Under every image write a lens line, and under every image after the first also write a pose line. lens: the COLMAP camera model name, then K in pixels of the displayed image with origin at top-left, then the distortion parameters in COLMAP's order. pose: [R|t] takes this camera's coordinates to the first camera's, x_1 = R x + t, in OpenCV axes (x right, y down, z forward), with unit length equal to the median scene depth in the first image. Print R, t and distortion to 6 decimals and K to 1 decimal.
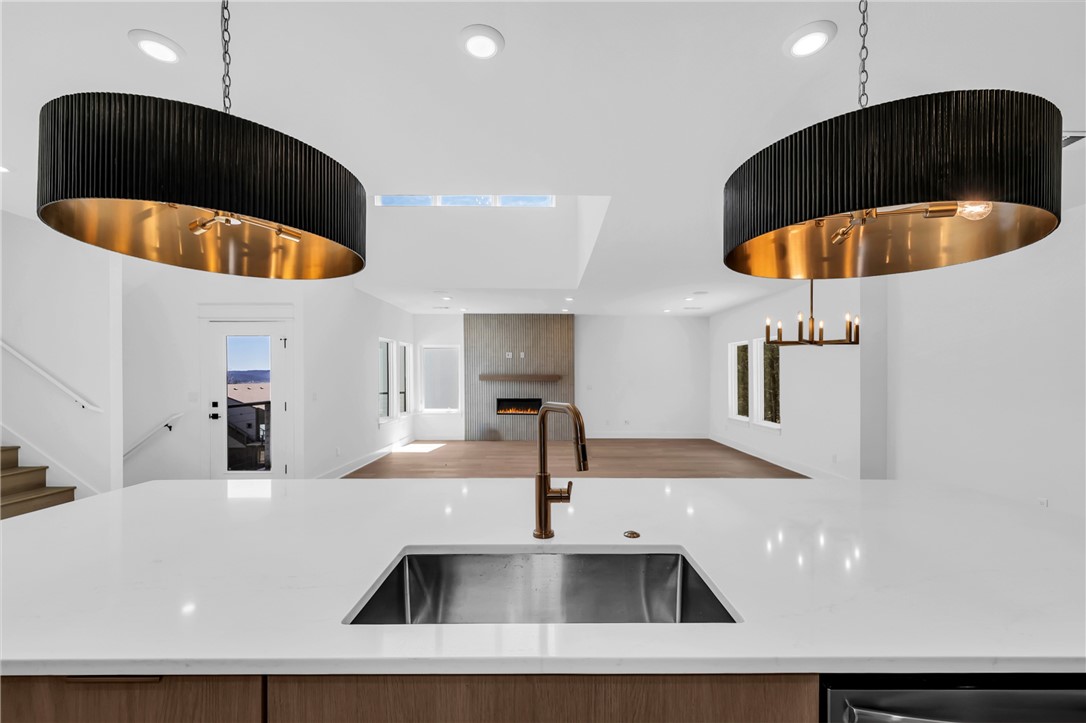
lens RADIAL K [[442.1, 0, 545.1], [0, 442.1, 373.2], [0, 0, 1]] dist [-0.000533, -0.000082]
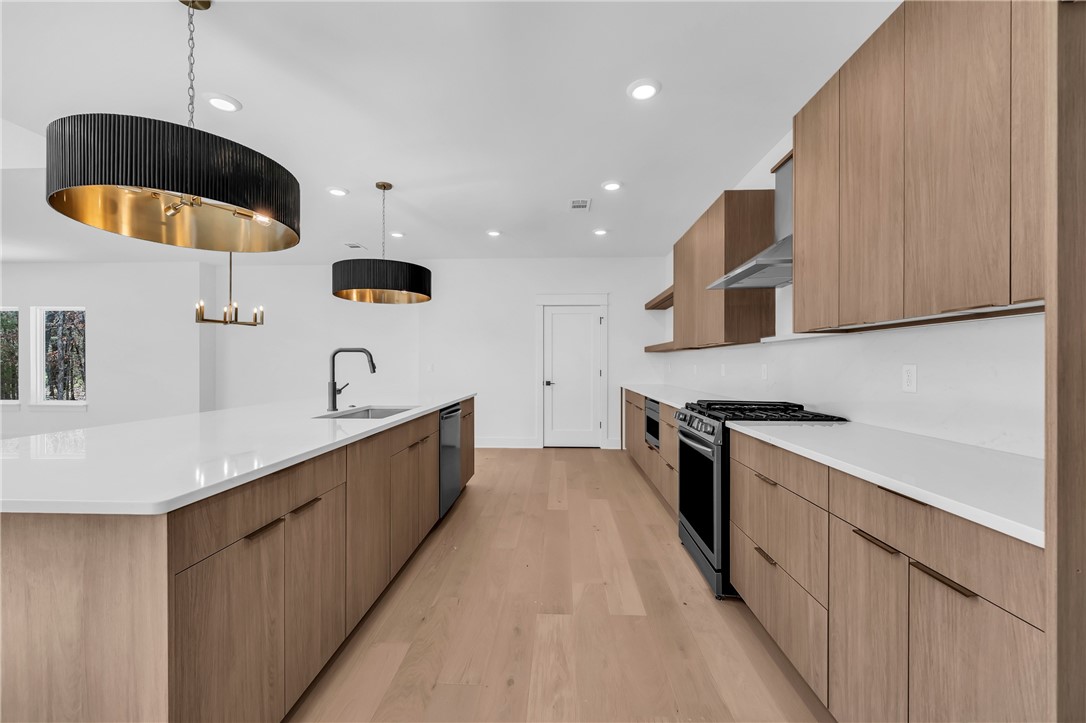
lens RADIAL K [[442.1, 0, 536.3], [0, 442.1, 359.4], [0, 0, 1]] dist [-0.000533, -0.000082]
pose [[0.050403, 0.005575, 0.998713, -0.281540], [-0.007047, 0.999962, -0.005227, 0.019322], [-0.998704, -0.006774, 0.050440, -0.023564]]
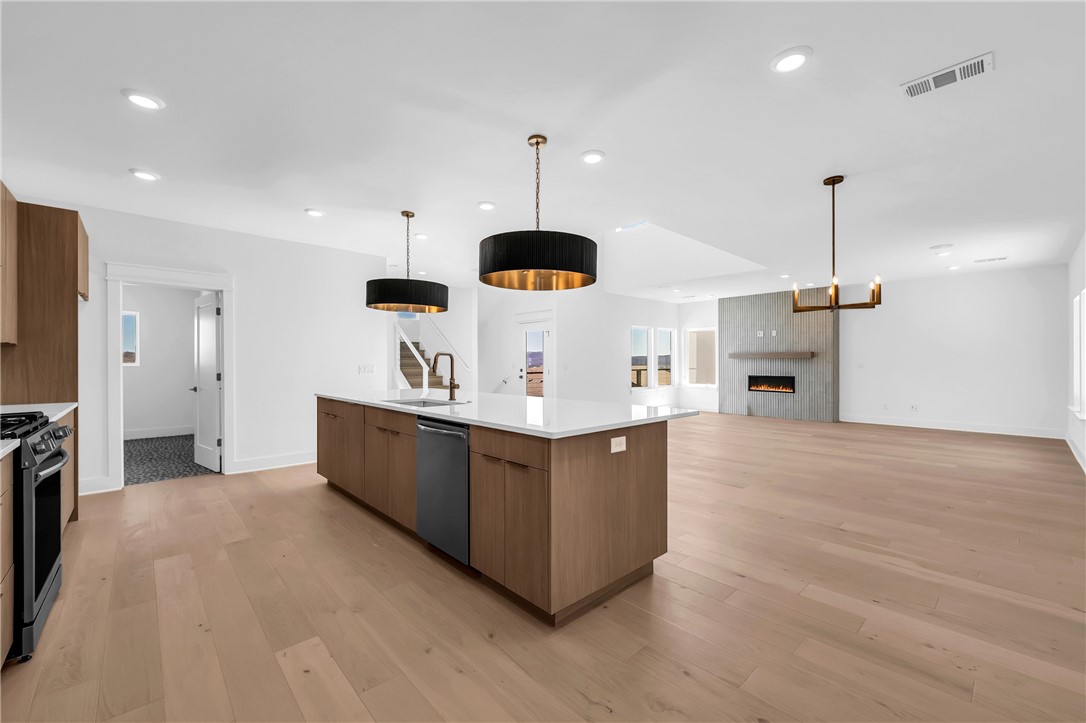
lens RADIAL K [[442.1, 0, 542.9], [0, 442.1, 361.3], [0, 0, 1]] dist [-0.000533, -0.000082]
pose [[0.673653, -0.006317, -0.739021, 0.341487], [0.008743, 0.999962, -0.000579, 0.019213], [0.738996, -0.006071, 0.673682, -0.076106]]
